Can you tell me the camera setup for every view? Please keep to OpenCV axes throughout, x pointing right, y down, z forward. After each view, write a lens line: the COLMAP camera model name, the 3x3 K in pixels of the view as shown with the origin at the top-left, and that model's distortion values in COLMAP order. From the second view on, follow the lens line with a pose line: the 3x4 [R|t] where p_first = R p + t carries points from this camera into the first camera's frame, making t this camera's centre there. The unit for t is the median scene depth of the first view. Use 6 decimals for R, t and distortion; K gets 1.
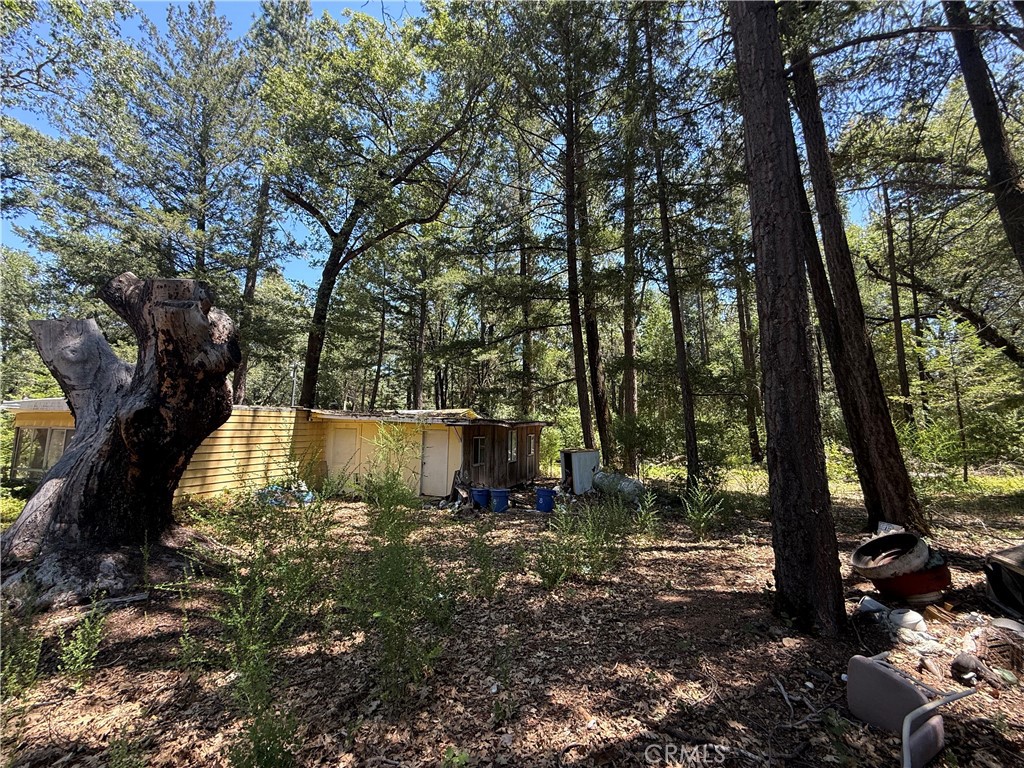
lens RADIAL K [[408.7, 0, 509.1], [0, 408.7, 382.6], [0, 0, 1]] dist [0.002892, -0.000217]
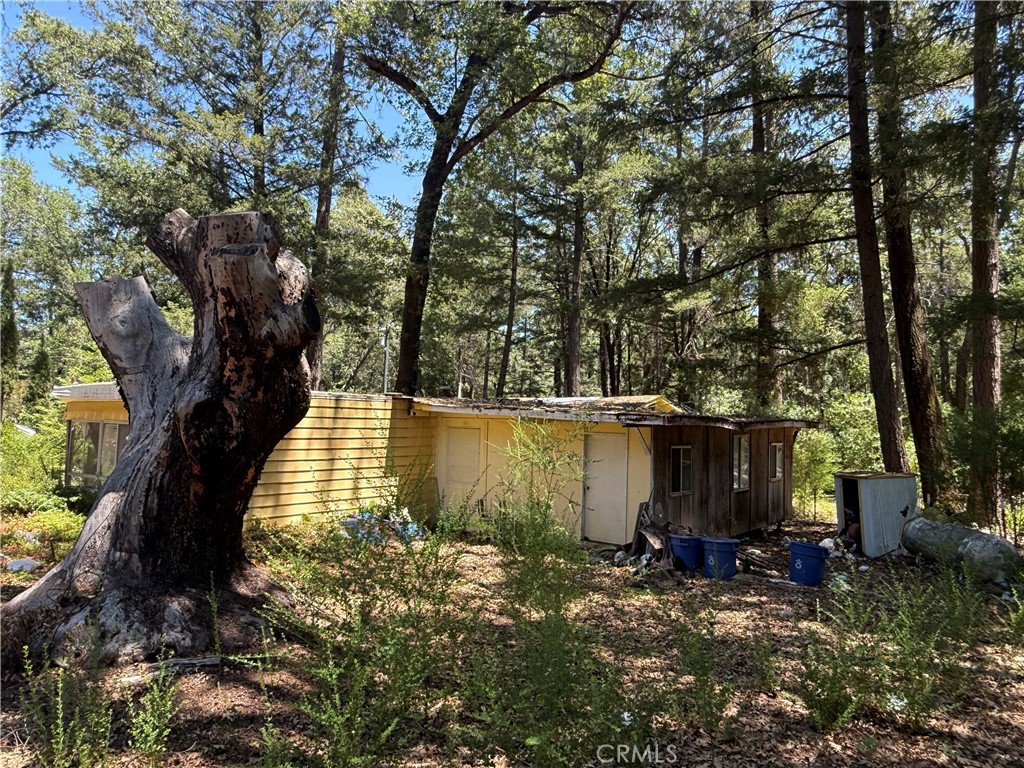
lens RADIAL K [[693.8, 0, 512.9], [0, 693.8, 381.8], [0, 0, 1]] dist [-0.001481, 0.004534]
pose [[0.954394, -0.005877, -0.298492, -0.006631], [0.019740, 0.998861, 0.043450, -0.003891], [0.297896, -0.047361, 0.953423, 0.003555]]
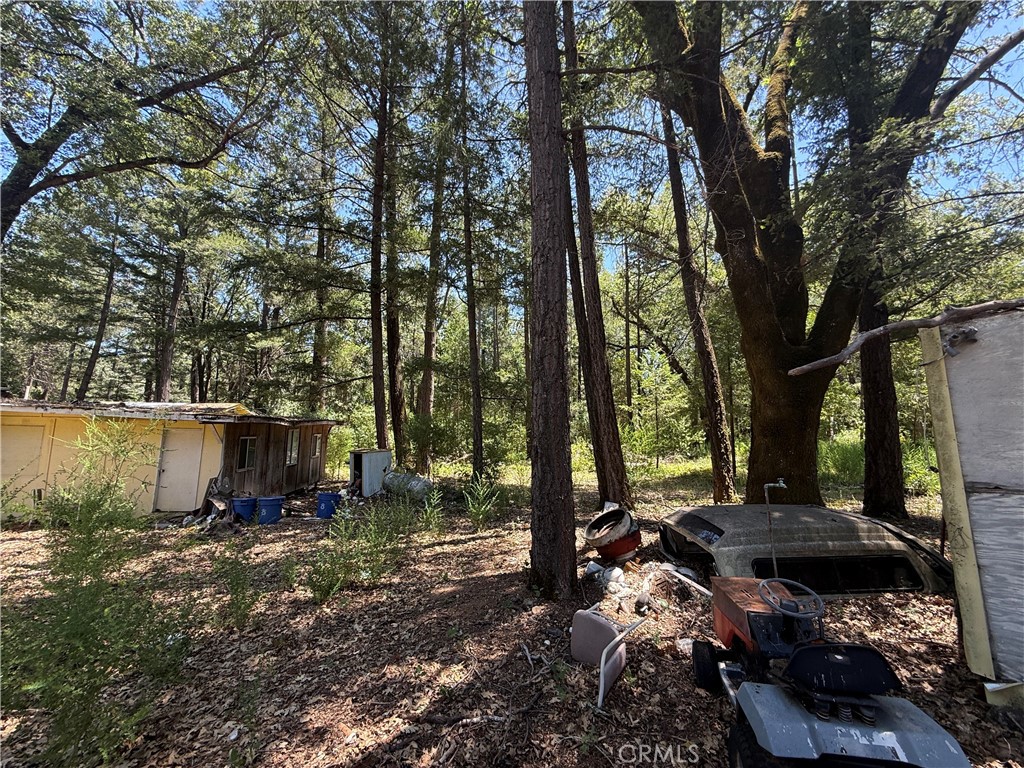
lens RADIAL K [[408.7, 0, 509.7], [0, 408.7, 382.8], [0, 0, 1]] dist [0.002892, -0.000217]
pose [[0.885102, 0.059361, 0.461596, 0.007456], [-0.059884, 0.998114, -0.013532, -0.000098], [-0.461529, -0.015665, 0.886987, -0.000526]]
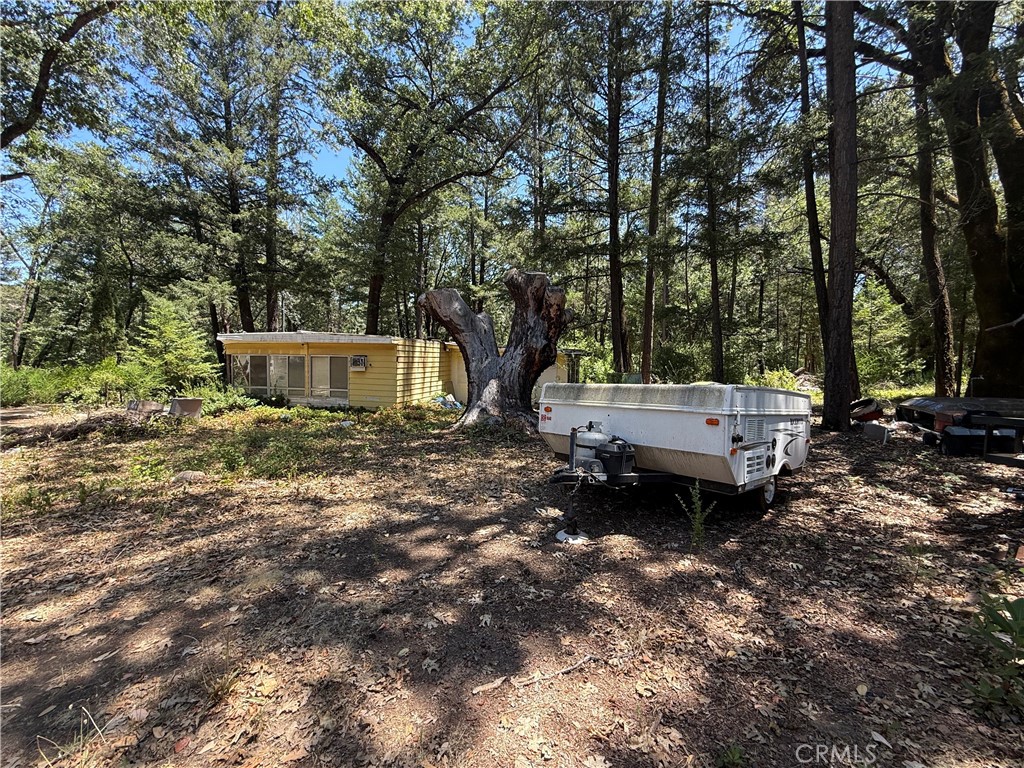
lens RADIAL K [[408.7, 0, 509.3], [0, 408.7, 382.0], [0, 0, 1]] dist [0.002892, -0.000217]
pose [[0.989872, -0.005197, 0.141871, -0.469543], [-0.018228, 0.986405, 0.163316, -0.026122], [-0.140791, -0.164248, 0.976320, -0.332149]]
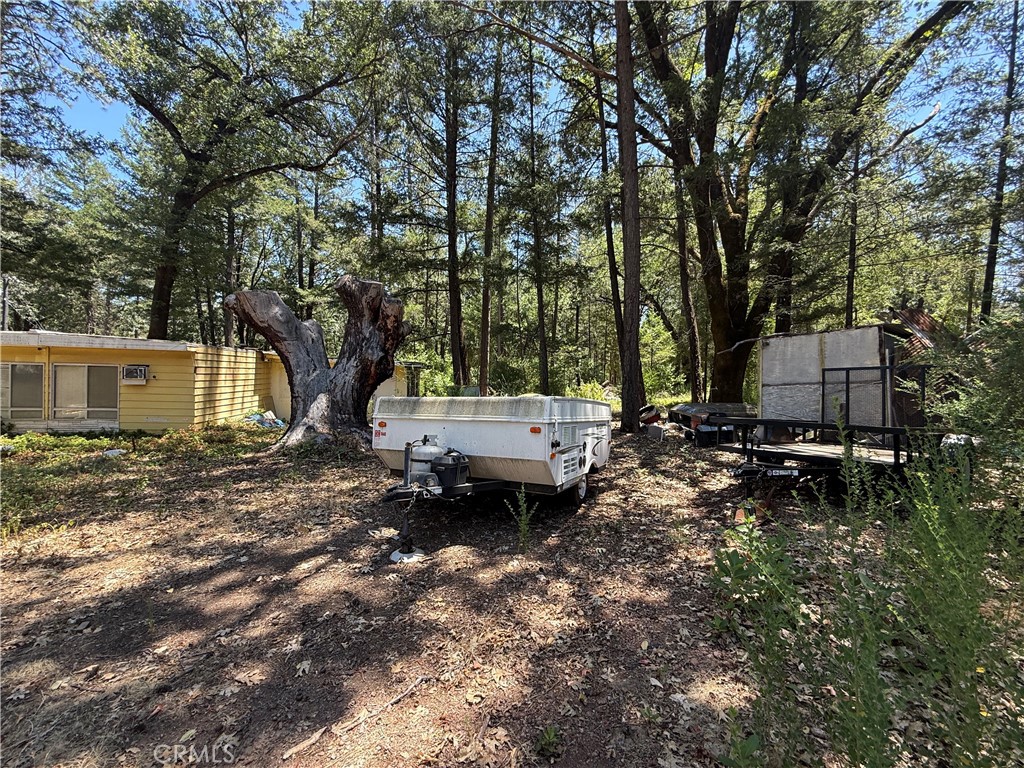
lens RADIAL K [[408.7, 0, 509.6], [0, 408.7, 381.9], [0, 0, 1]] dist [0.002892, -0.000217]
pose [[0.864455, -0.001243, 0.502708, -0.465398], [-0.065929, 0.991079, 0.115822, -0.026696], [-0.498368, -0.133266, 0.856662, -0.333198]]
